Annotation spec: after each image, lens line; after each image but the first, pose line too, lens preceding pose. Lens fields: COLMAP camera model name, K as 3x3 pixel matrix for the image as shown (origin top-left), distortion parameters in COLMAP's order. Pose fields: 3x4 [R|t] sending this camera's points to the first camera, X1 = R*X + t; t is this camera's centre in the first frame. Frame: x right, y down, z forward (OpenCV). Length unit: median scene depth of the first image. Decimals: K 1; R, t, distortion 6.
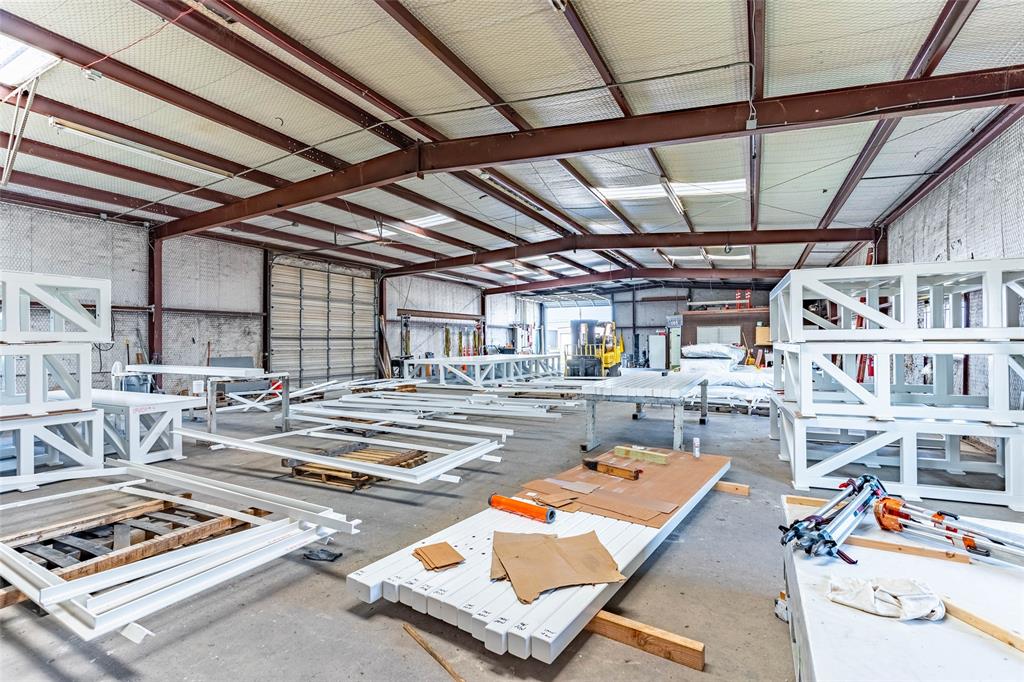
lens RADIAL K [[493.6, 0, 511.8], [0, 493.6, 340.5], [0, 0, 1]] dist [0.001572, 0.000190]
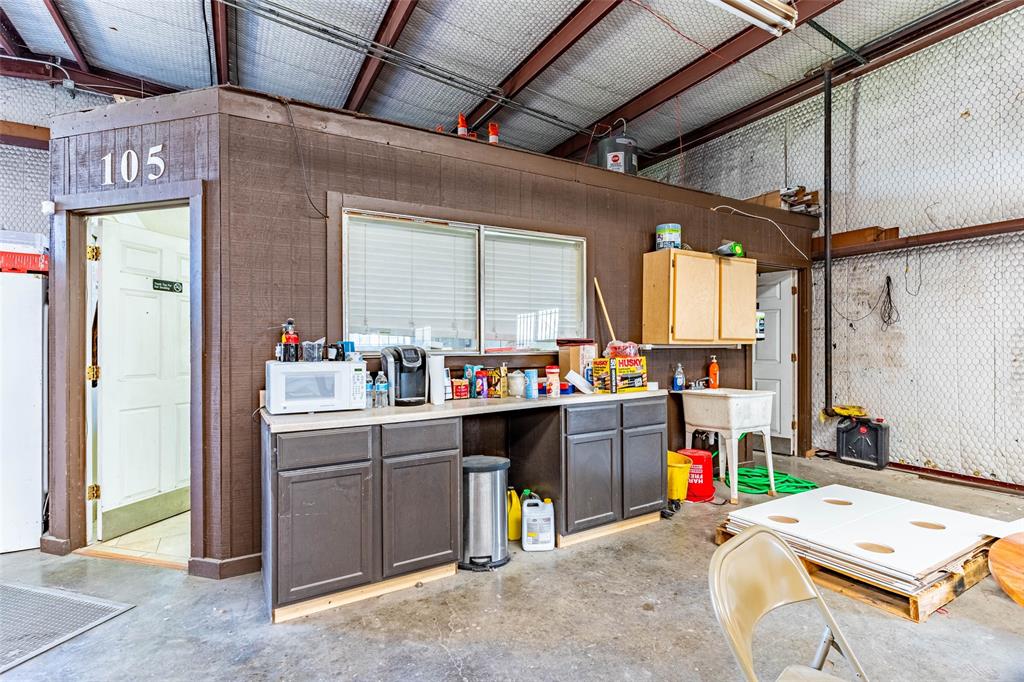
lens RADIAL K [[493.6, 0, 514.1], [0, 493.6, 342.4], [0, 0, 1]] dist [0.001572, 0.000190]
pose [[0.559259, -0.003323, 0.828986, 0.305358], [0.002793, 0.999994, 0.002124, 0.005934], [-0.828988, 0.001128, 0.559265, 0.928561]]
